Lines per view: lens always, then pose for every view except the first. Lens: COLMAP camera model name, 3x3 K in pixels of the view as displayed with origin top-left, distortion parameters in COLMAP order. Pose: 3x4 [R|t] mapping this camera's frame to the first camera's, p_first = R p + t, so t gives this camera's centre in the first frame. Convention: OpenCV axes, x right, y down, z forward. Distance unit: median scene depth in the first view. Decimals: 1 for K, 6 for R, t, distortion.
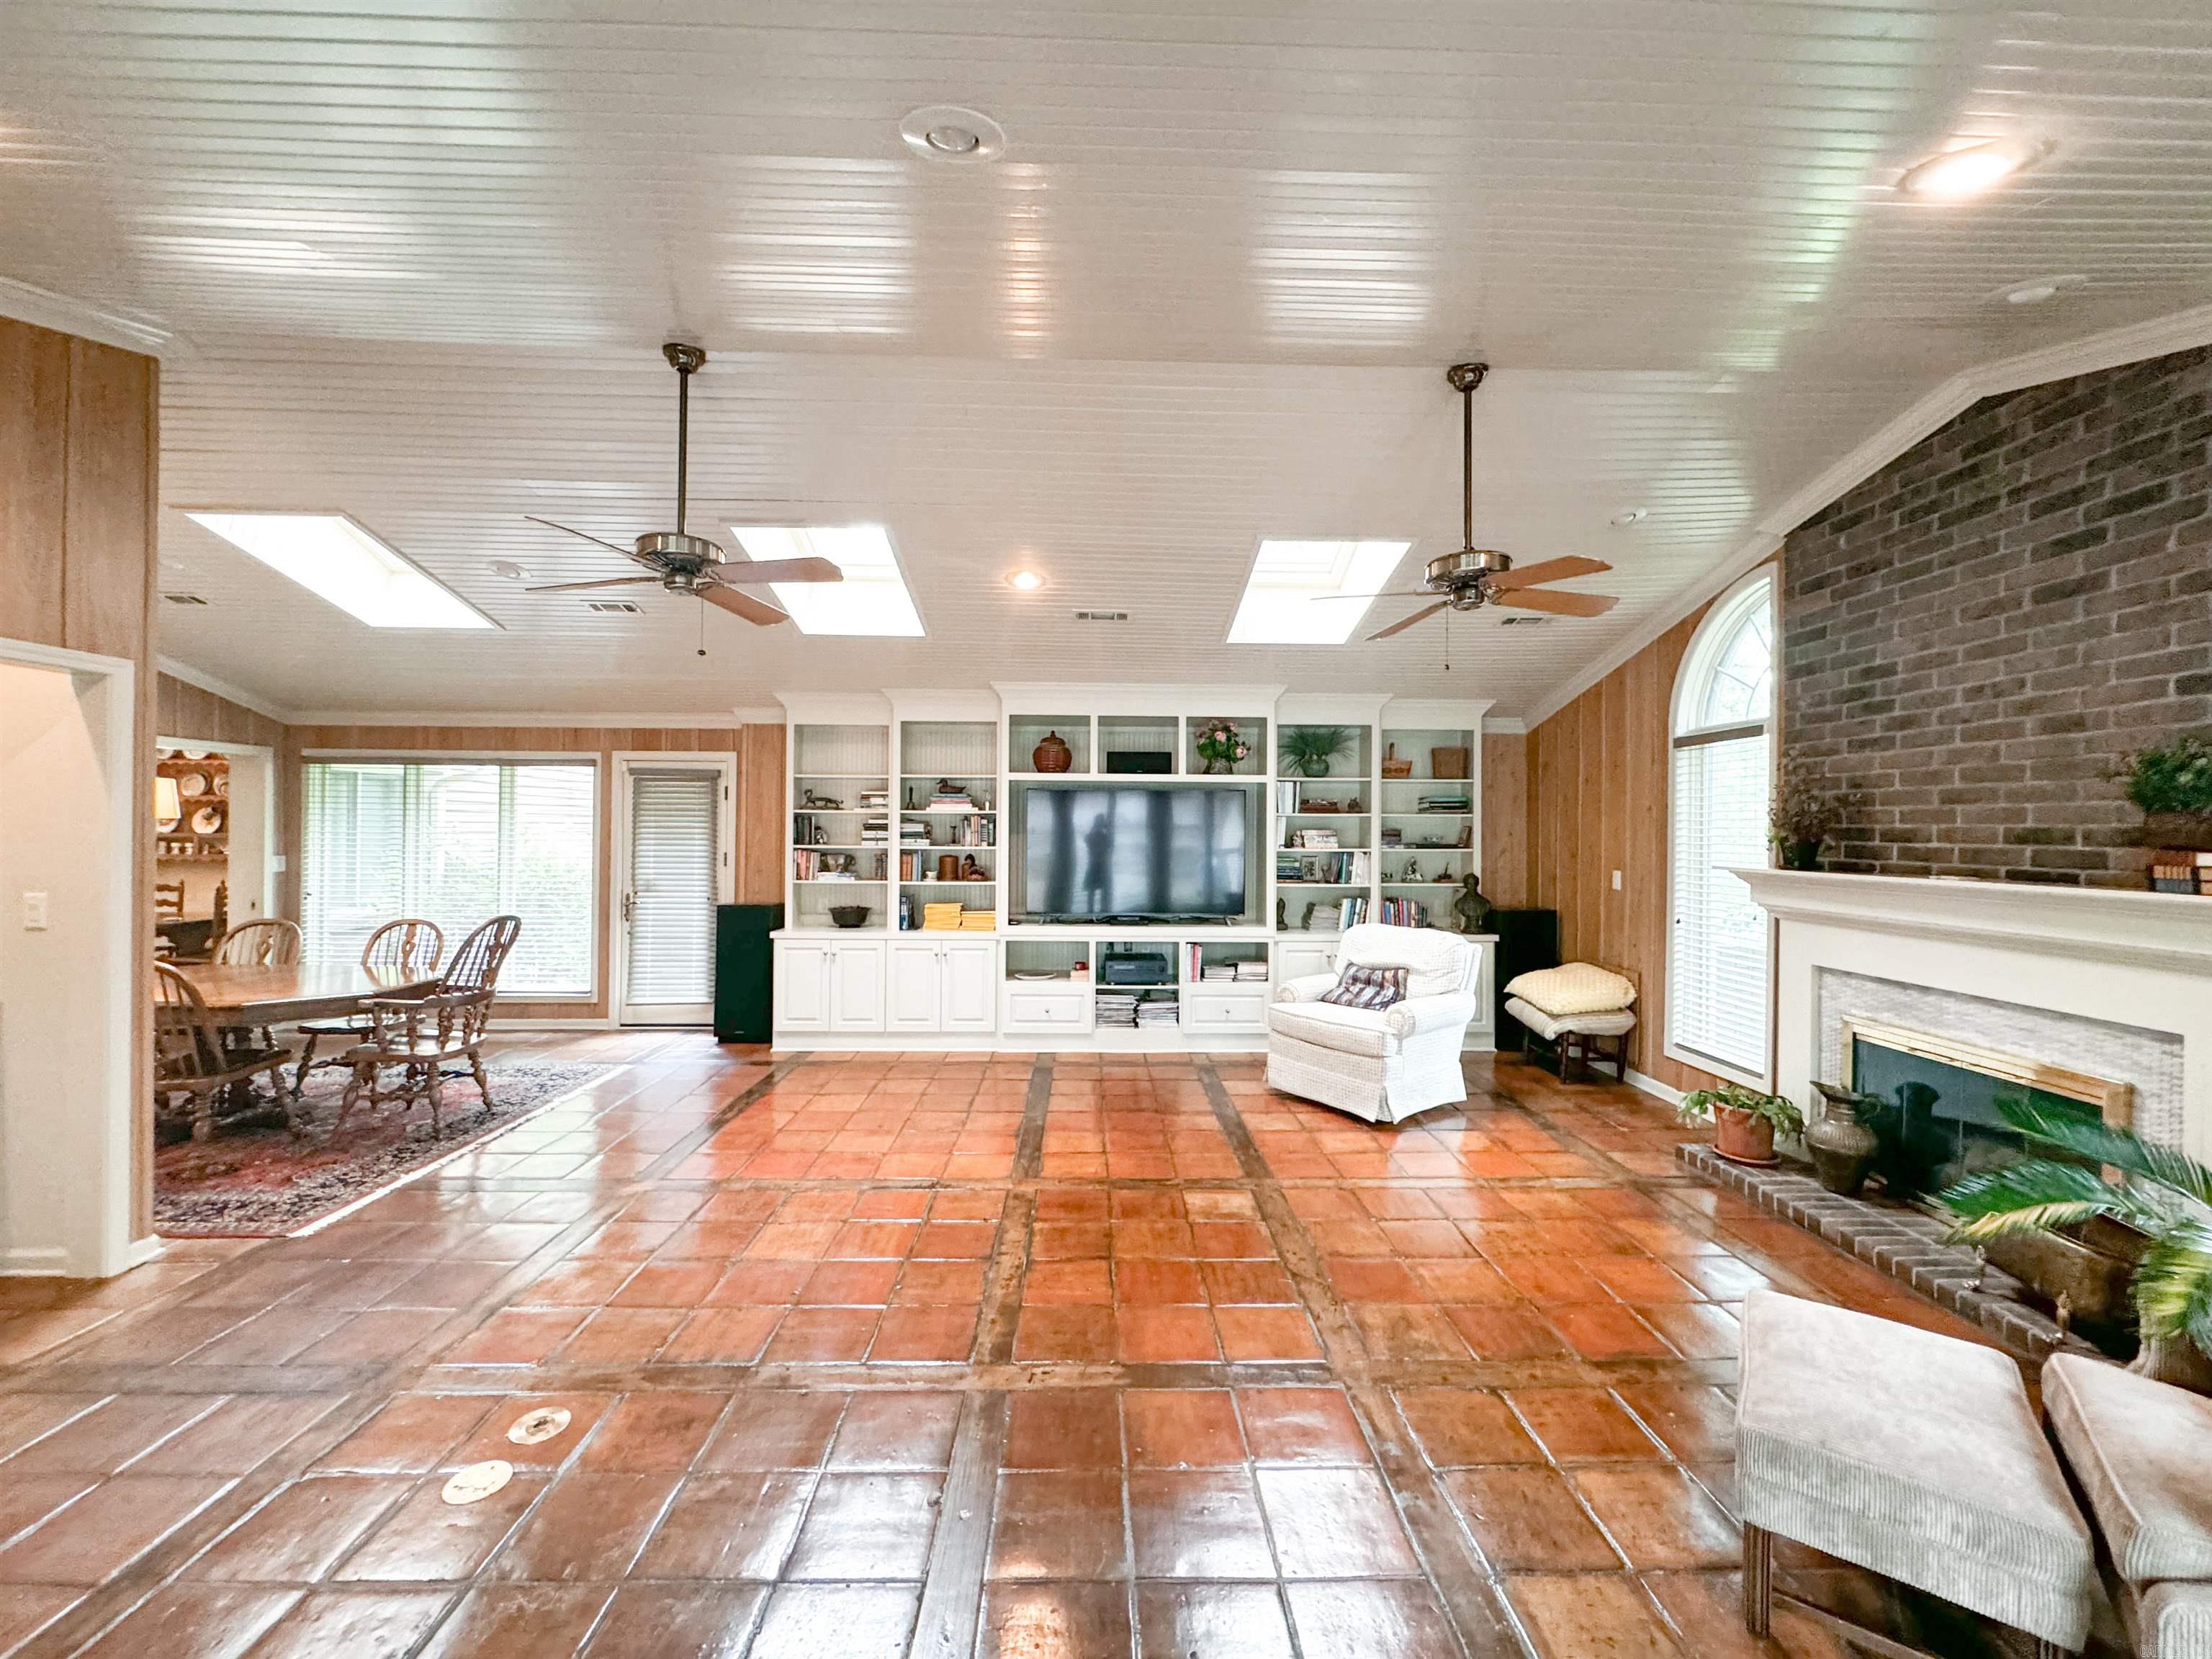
lens RADIAL K [[884.0, 0, 1102.1], [0, 884.0, 823.4], [0, 0, 1]] dist [-0.000720, -0.000317]
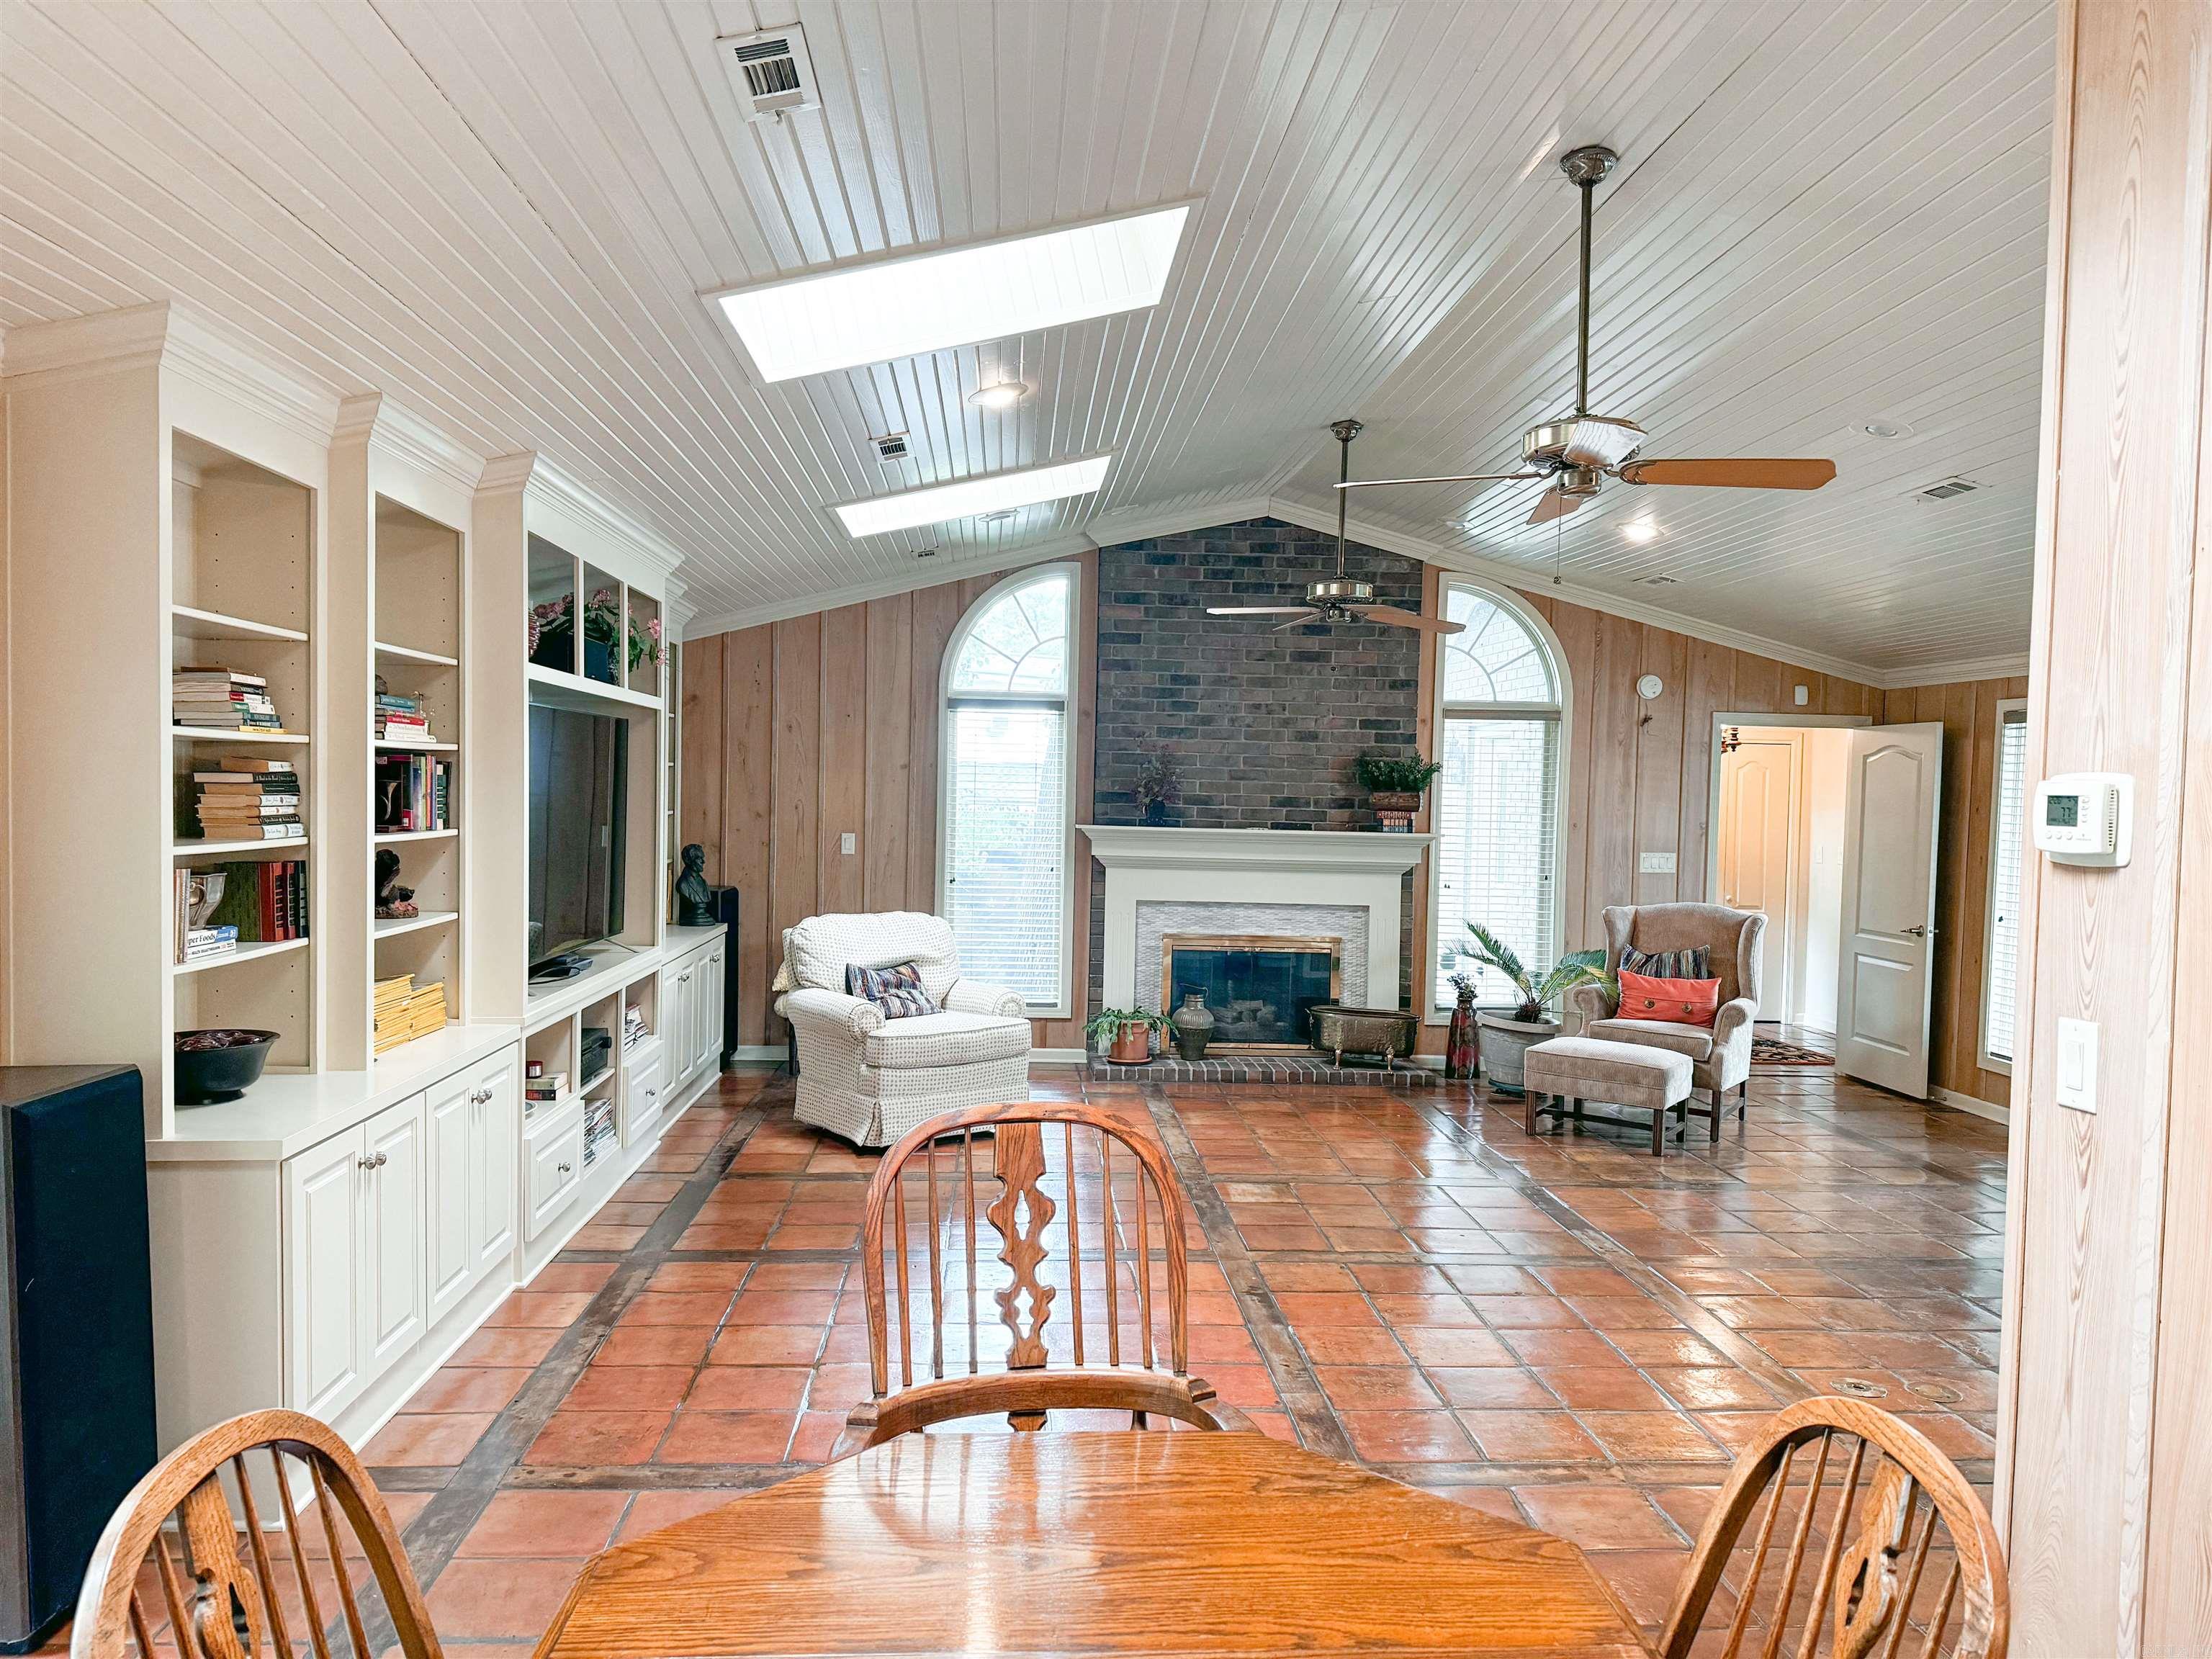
lens RADIAL K [[1503.3, 0, 1097.8], [0, 1503.3, 847.1], [0, 0, 1]] dist [0.080517, 0.000226]
pose [[-0.038527, -0.044158, 0.998281, -1.531032], [-0.031753, 0.998573, 0.042945, -0.009355], [-0.998753, -0.030044, -0.039875, 1.285978]]
